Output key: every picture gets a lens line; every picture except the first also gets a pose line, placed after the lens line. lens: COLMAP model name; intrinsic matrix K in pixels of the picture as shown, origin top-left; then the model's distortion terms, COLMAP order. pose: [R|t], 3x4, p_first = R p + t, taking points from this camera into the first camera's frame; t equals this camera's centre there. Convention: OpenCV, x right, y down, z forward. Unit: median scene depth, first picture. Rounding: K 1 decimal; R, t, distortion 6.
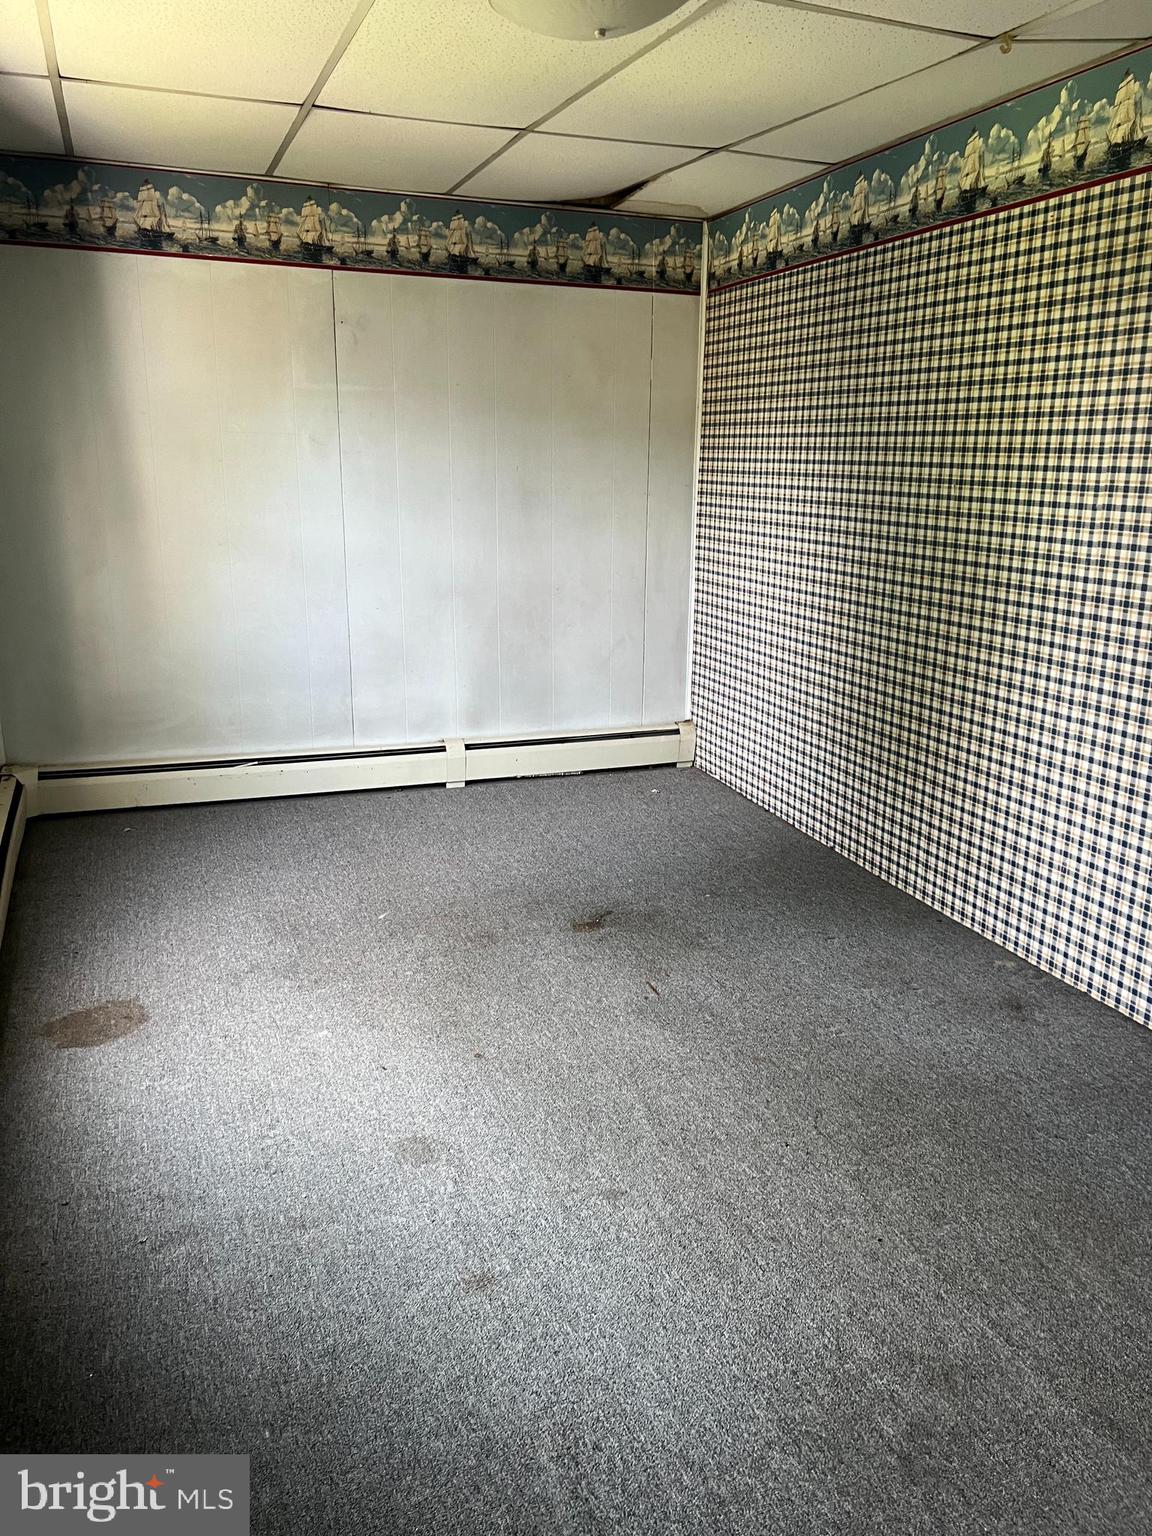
lens RADIAL K [[1158.3, 0, 581.2], [0, 1158.3, 767.0], [0, 0, 1]] dist [0.051883, -0.048968]
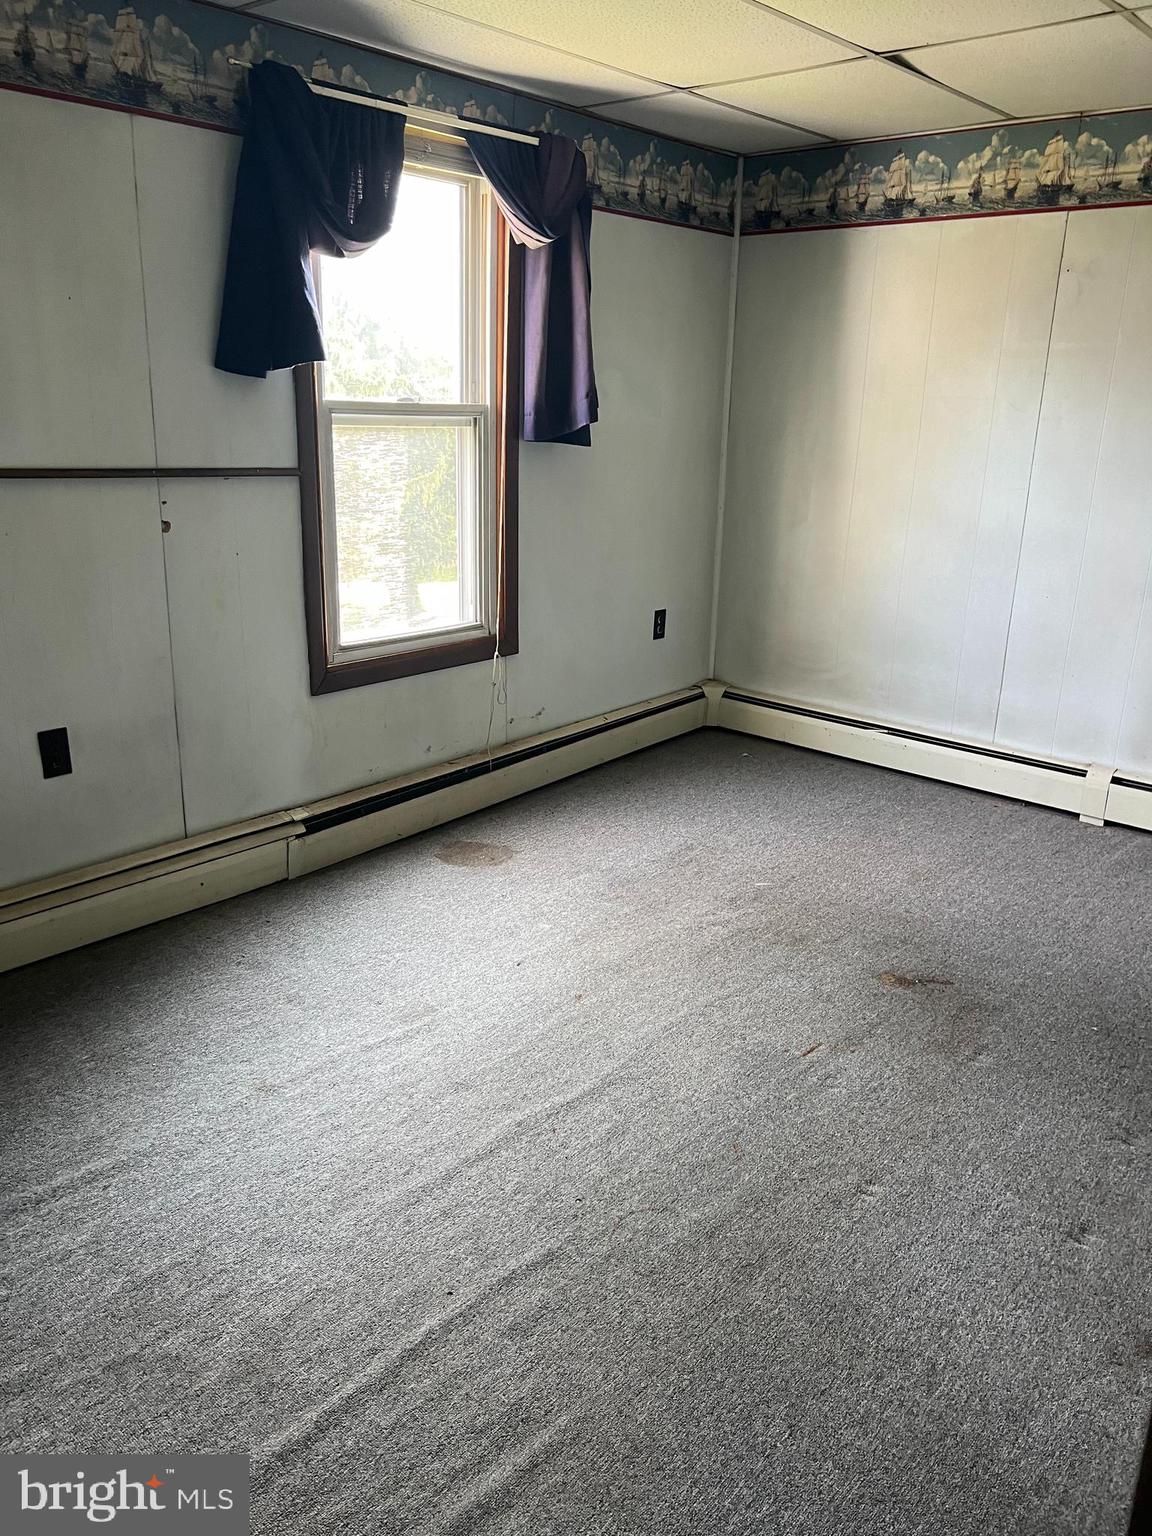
lens RADIAL K [[1158.3, 0, 577.7], [0, 1158.3, 778.1], [0, 0, 1]] dist [0.051883, -0.048968]
pose [[0.463242, 0.277613, -0.841628, 0.500691], [-0.245035, 0.952771, 0.179403, -0.087935], [0.851683, 0.123122, 0.509389, 0.294262]]
